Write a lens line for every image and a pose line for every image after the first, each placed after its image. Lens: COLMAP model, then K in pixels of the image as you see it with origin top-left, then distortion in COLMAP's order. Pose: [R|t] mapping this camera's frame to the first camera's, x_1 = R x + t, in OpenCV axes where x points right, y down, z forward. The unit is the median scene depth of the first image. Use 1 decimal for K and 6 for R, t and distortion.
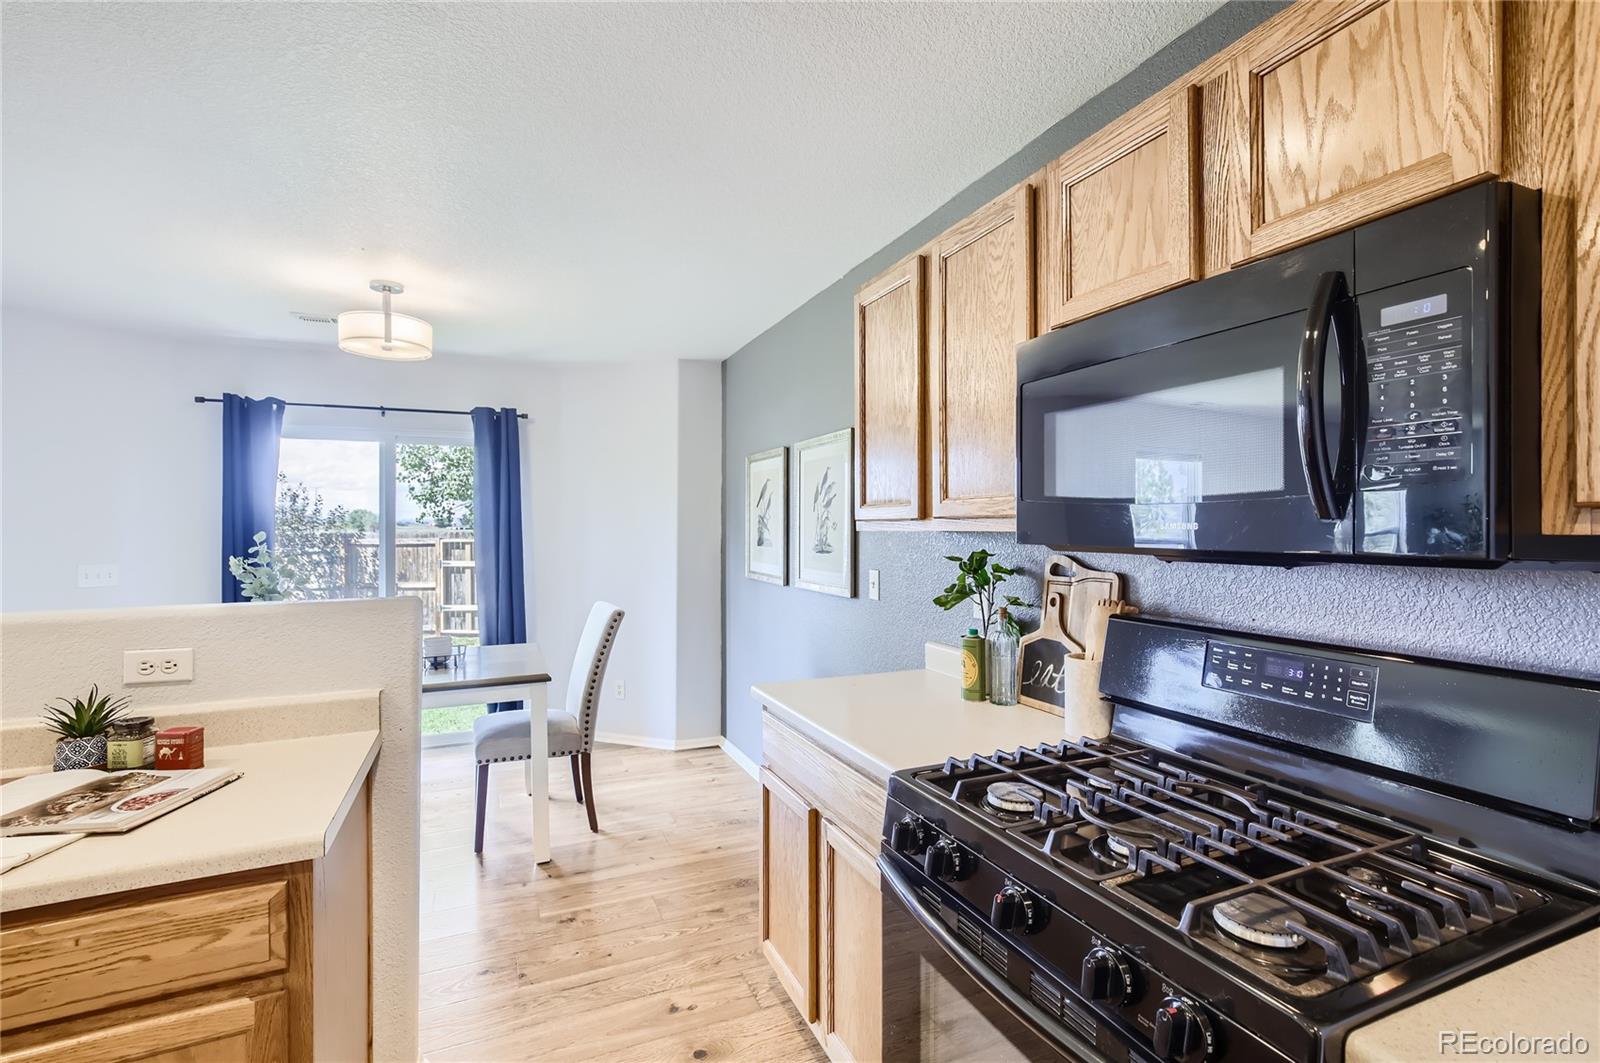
lens RADIAL K [[723.9, 0, 798.7], [0, 723.9, 526.9], [0, 0, 1]] dist [0.000327, 0.003848]
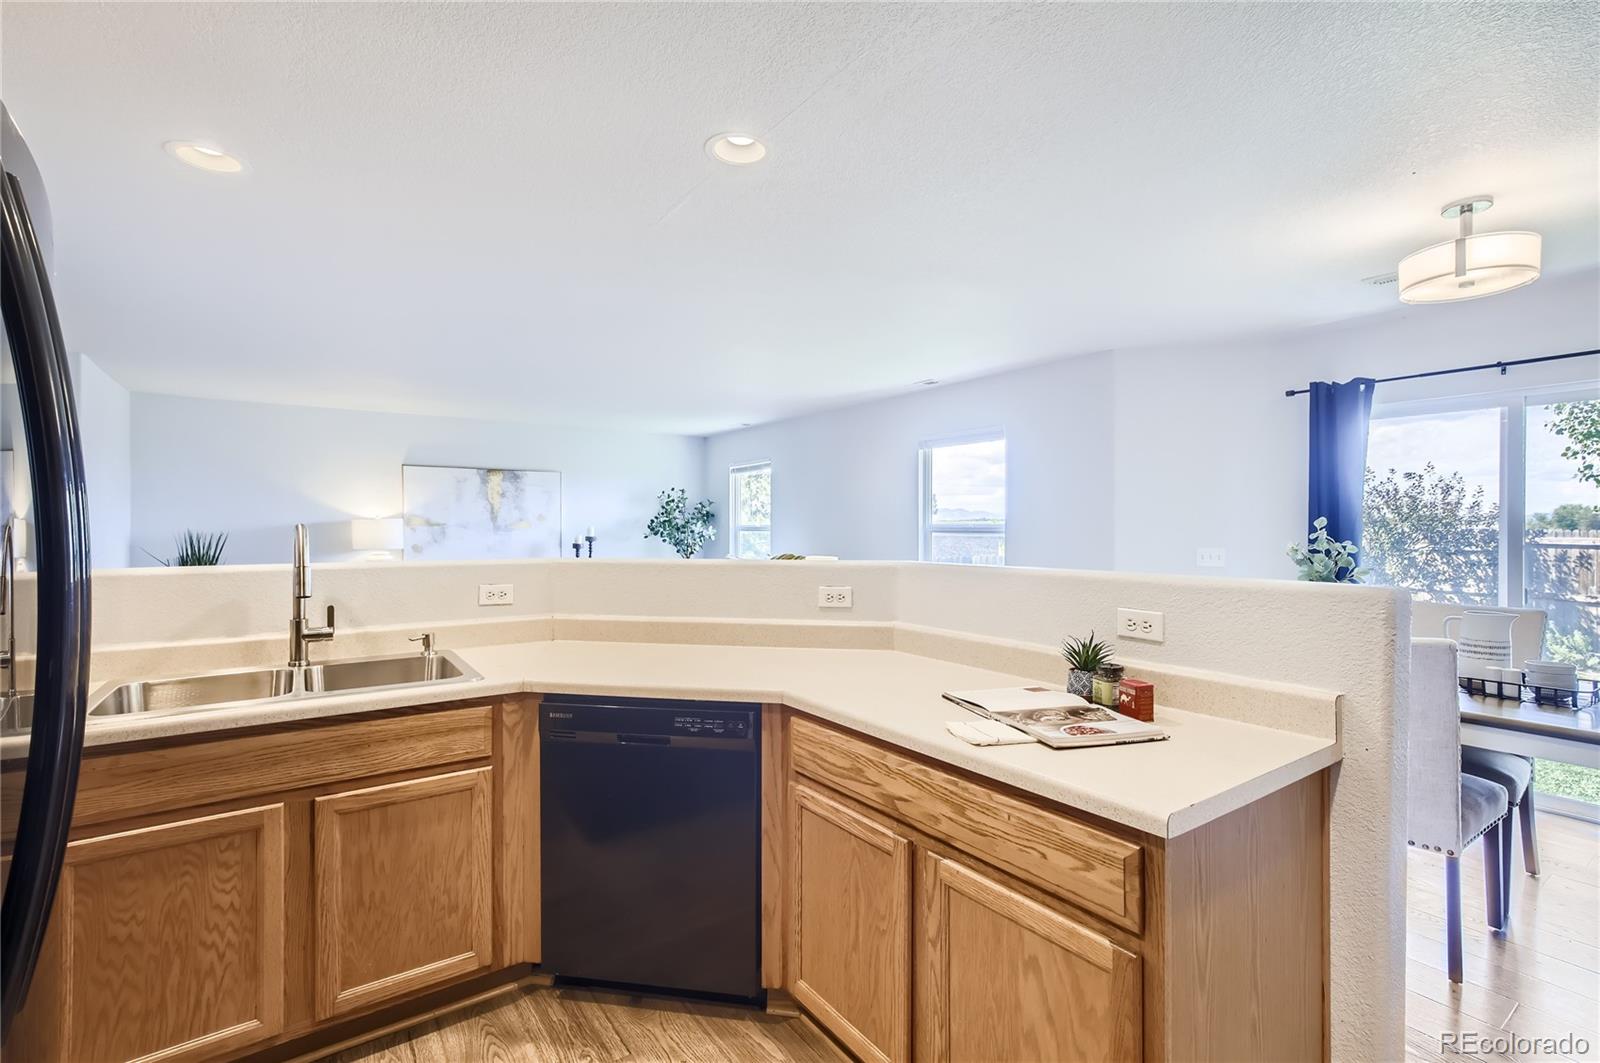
lens RADIAL K [[723.9, 0, 802.8], [0, 723.9, 528.0], [0, 0, 1]] dist [0.000327, 0.003848]
pose [[0.209512, 0.007428, -0.977778, 0.107062], [-0.004469, 0.999968, 0.006639, 0.032555], [0.977796, 0.002978, 0.209538, 0.228750]]
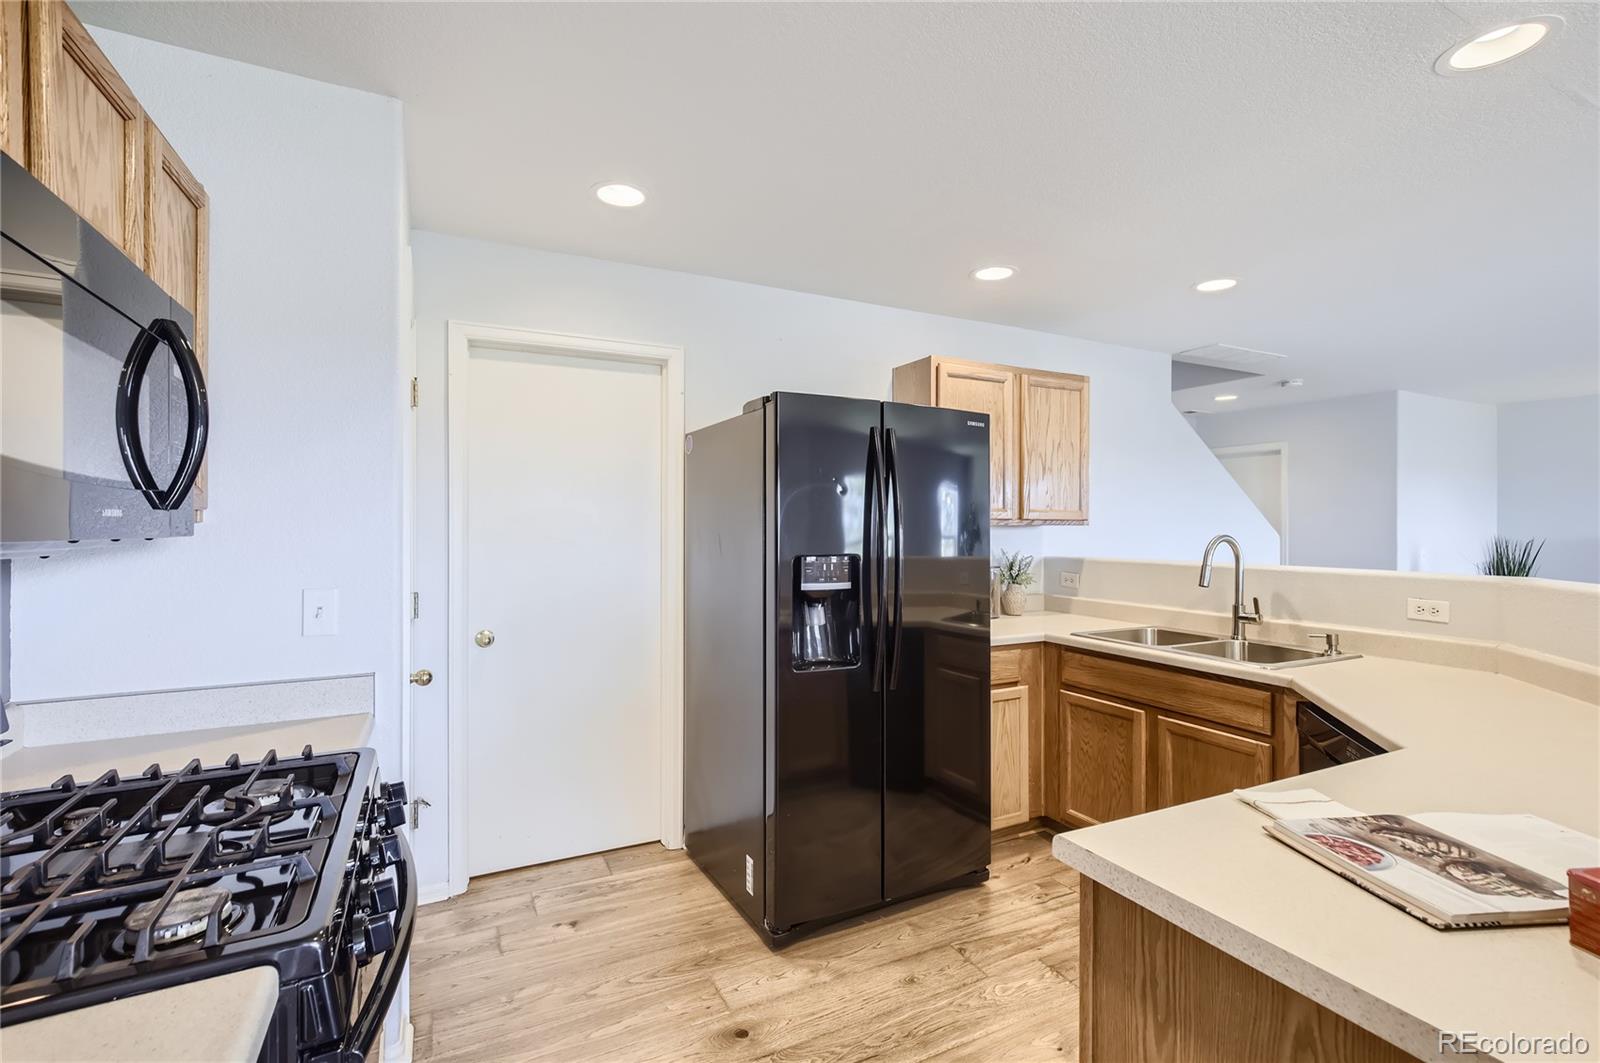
lens RADIAL K [[723.9, 0, 802.5], [0, 723.9, 526.0], [0, 0, 1]] dist [0.000327, 0.003848]
pose [[-0.997891, 0.000935, -0.064912, -0.177362], [0.000742, 0.999995, 0.002998, 0.011391], [0.064915, 0.002944, -0.997886, 1.294175]]
